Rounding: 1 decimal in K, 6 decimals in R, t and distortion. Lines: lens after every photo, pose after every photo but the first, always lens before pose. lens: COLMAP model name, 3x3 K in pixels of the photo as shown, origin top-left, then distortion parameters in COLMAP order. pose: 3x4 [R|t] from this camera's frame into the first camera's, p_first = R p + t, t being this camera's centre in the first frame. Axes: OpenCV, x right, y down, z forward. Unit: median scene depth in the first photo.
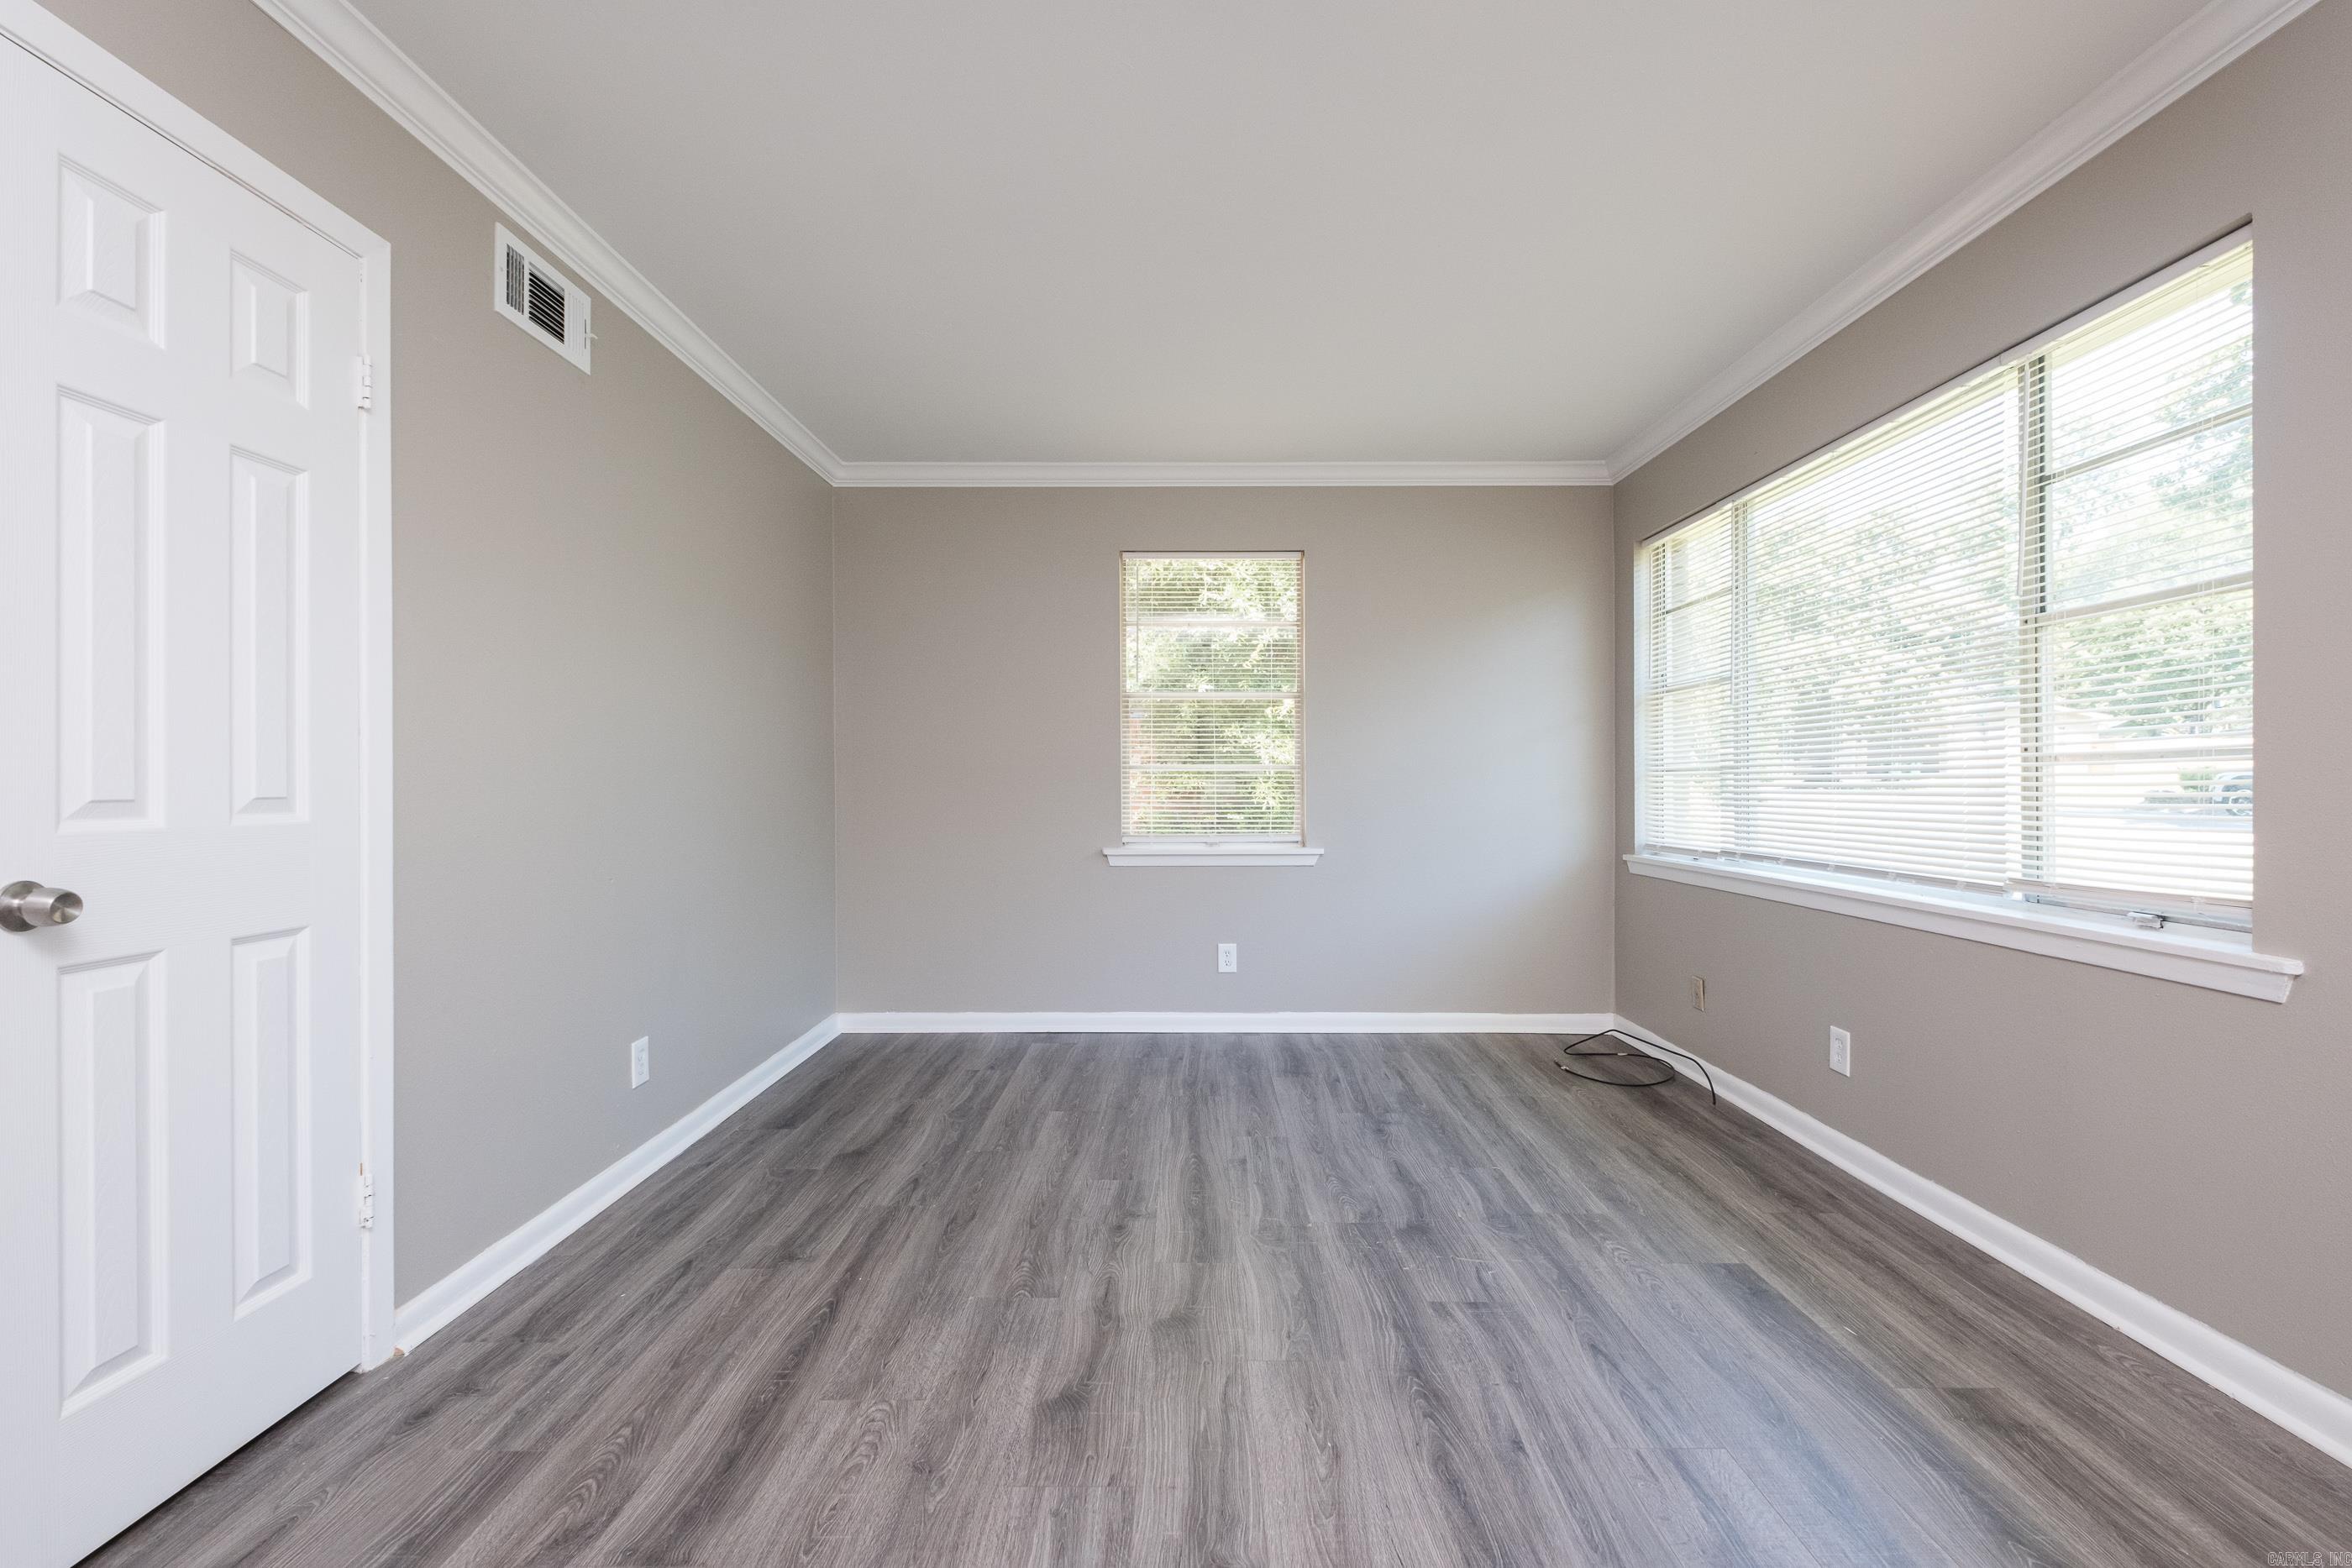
lens RADIAL K [[1011.7, 0, 1183.9], [0, 1011.7, 777.0], [0, 0, 1]] dist [0.010434, -0.007329]
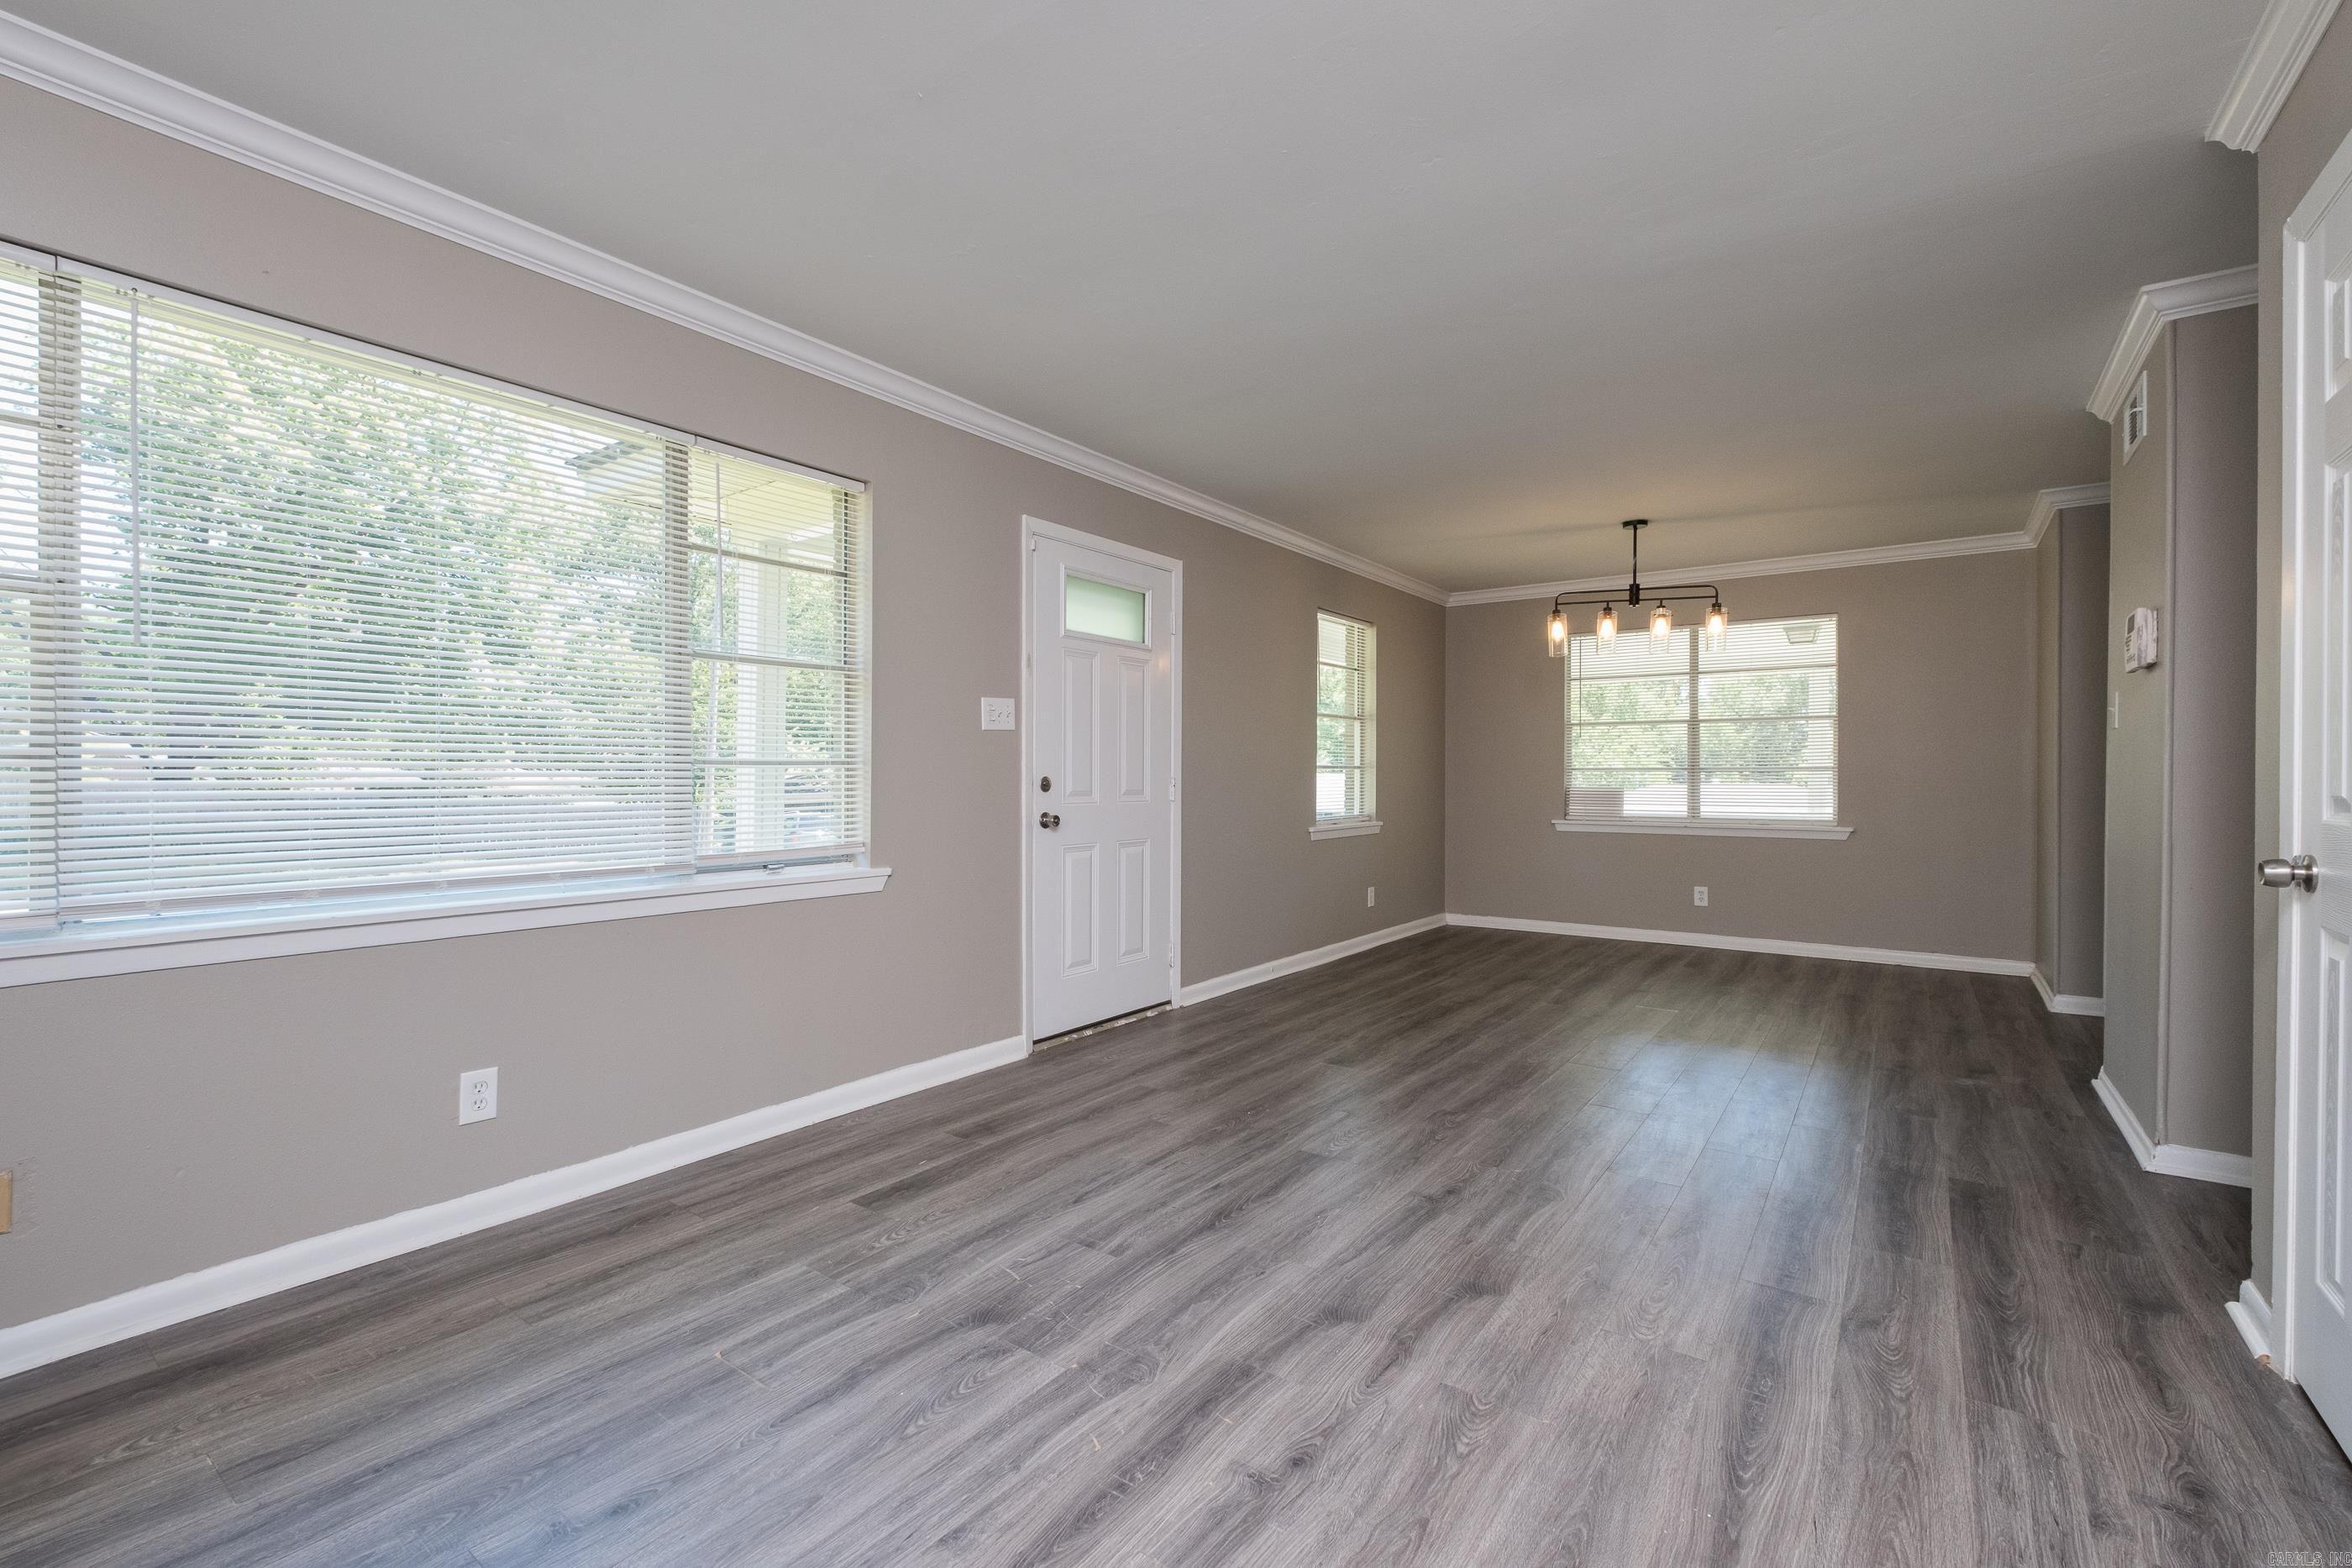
lens RADIAL K [[1009.1, 0, 1178.1], [0, 1009.1, 780.6], [0, 0, 1]] dist [0.009556, -0.005493]
pose [[-0.809820, -0.001429, 0.586677, -0.400359], [-0.003315, 0.999992, -0.002140, 0.006220], [-0.586670, -0.003678, -0.809818, 1.644126]]
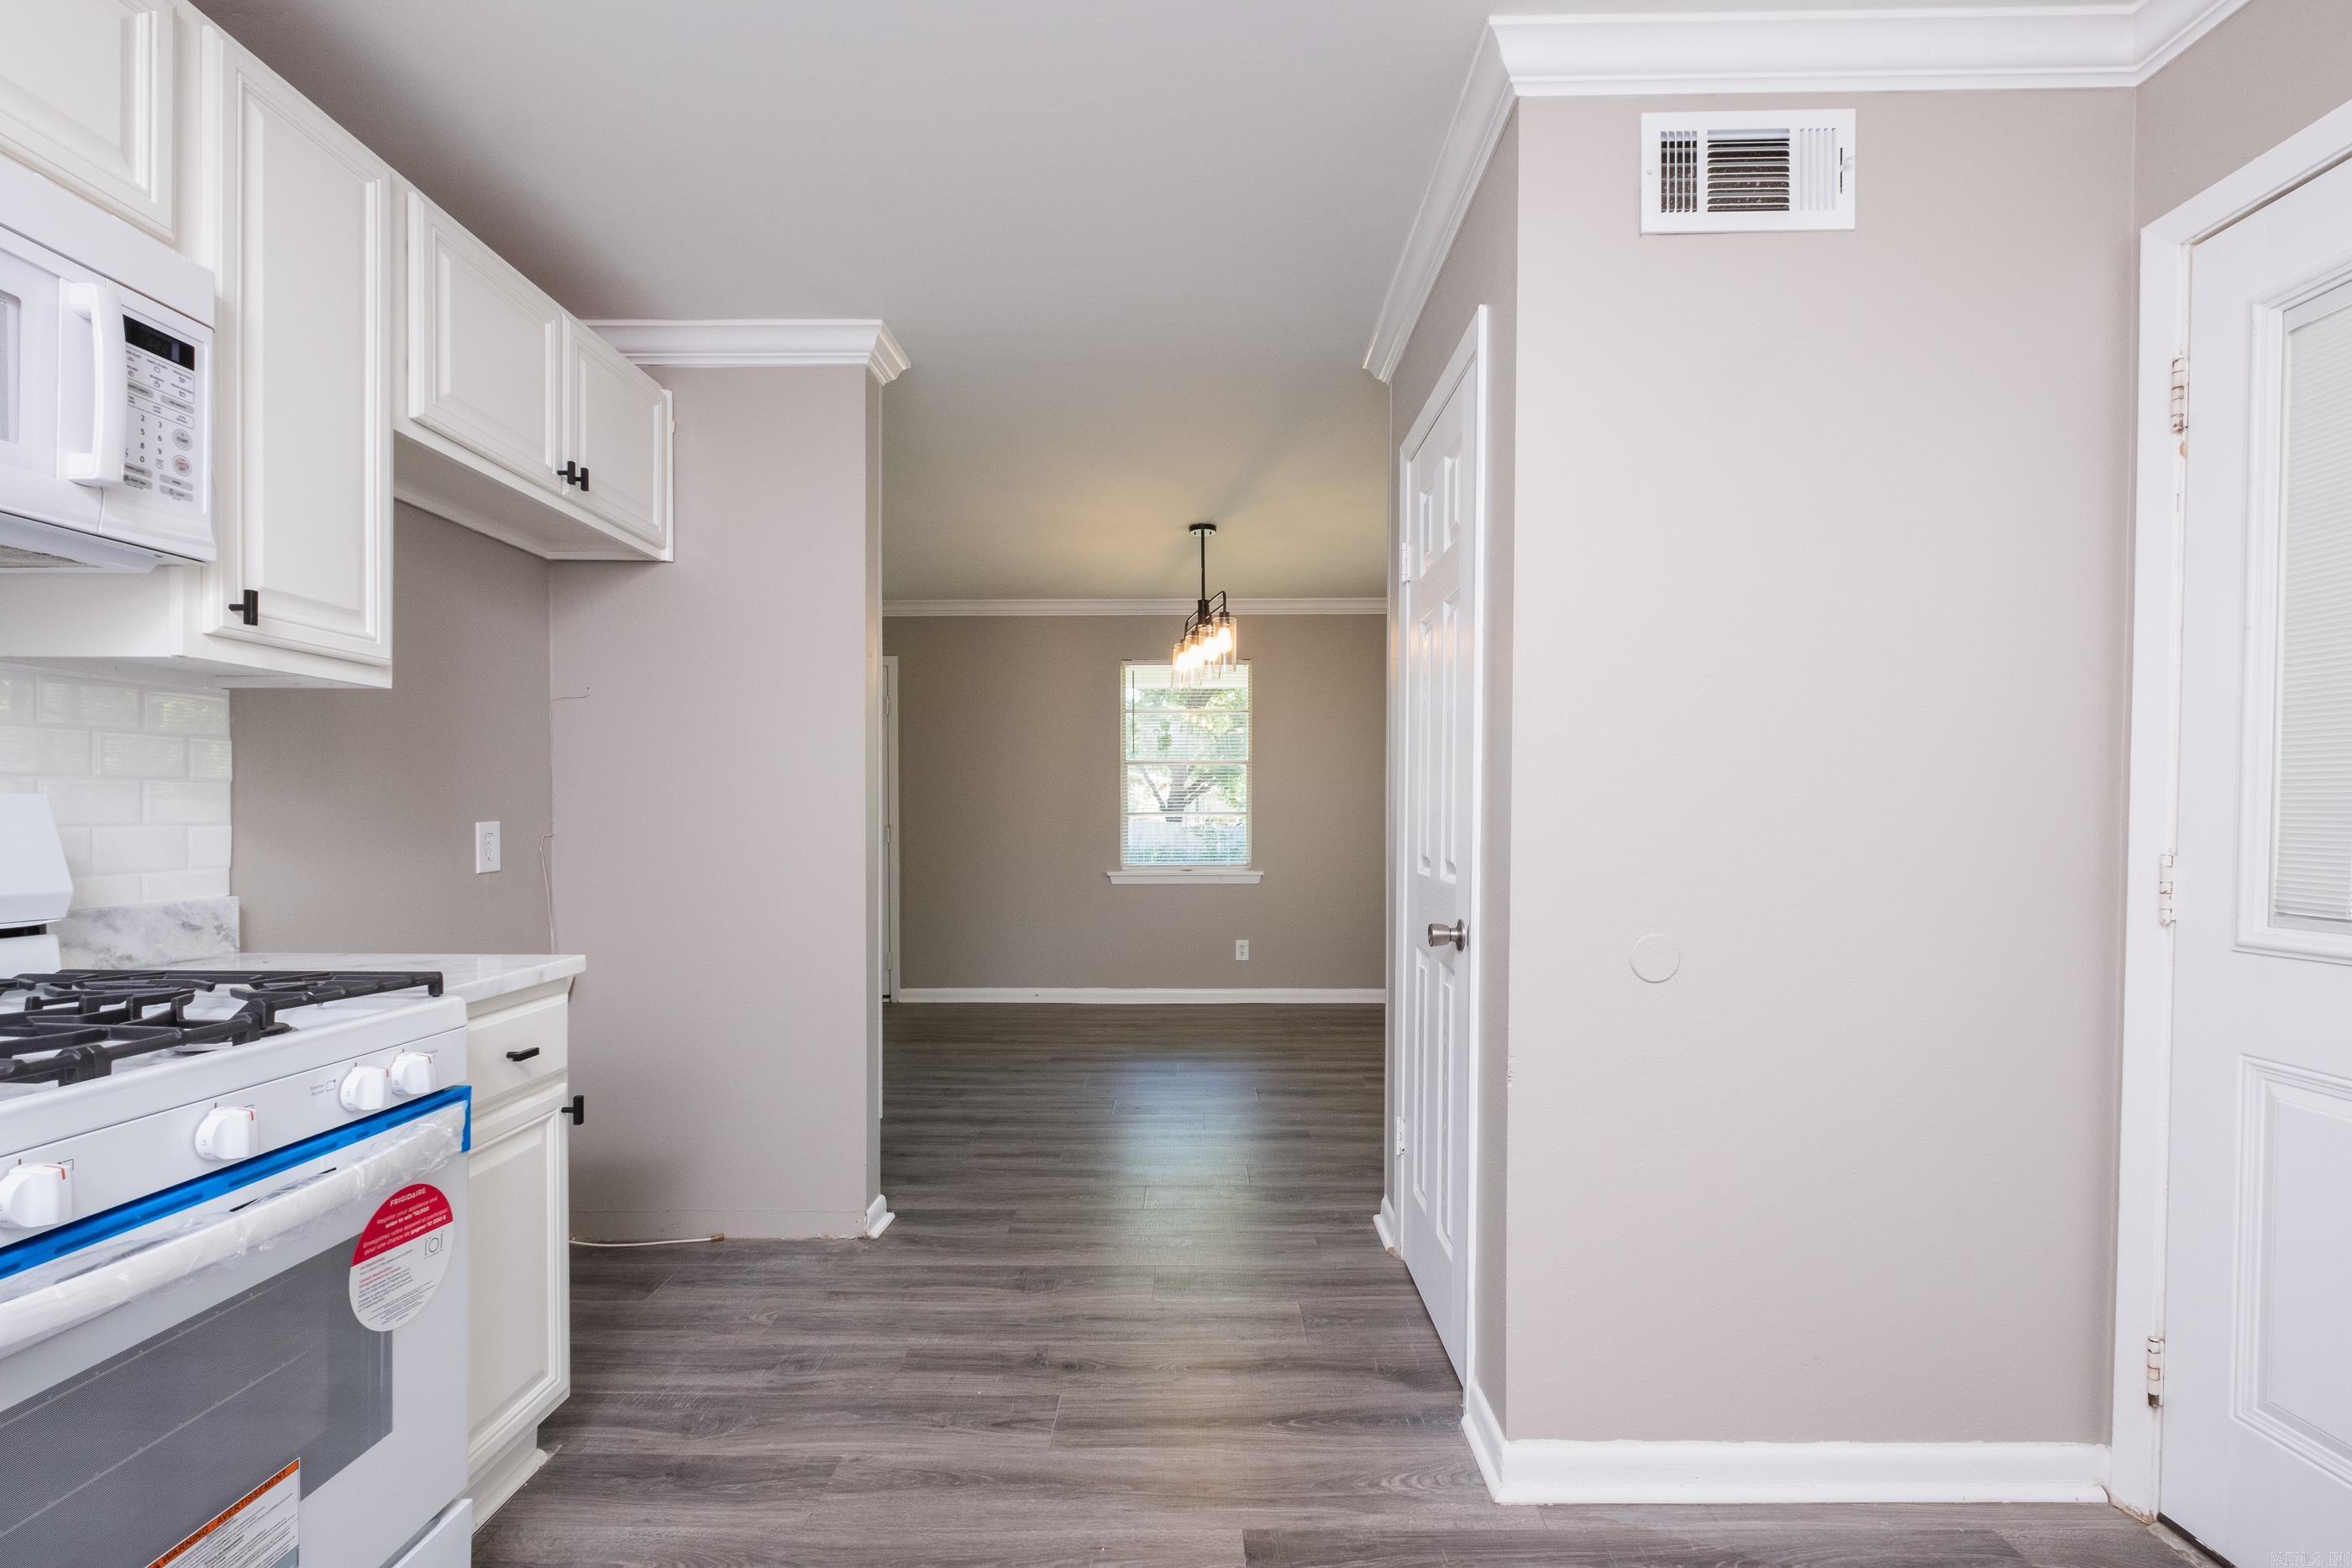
lens RADIAL K [[1021.3, 0, 1184.5], [0, 1021.3, 832.1], [0, 0, 1]] dist [0.010593, -0.008792]
pose [[0.010024, -0.016727, 0.999810, -1.833027], [-0.004748, 0.999848, 0.016775, -0.031549], [-0.999938, -0.004915, 0.009943, -0.753490]]
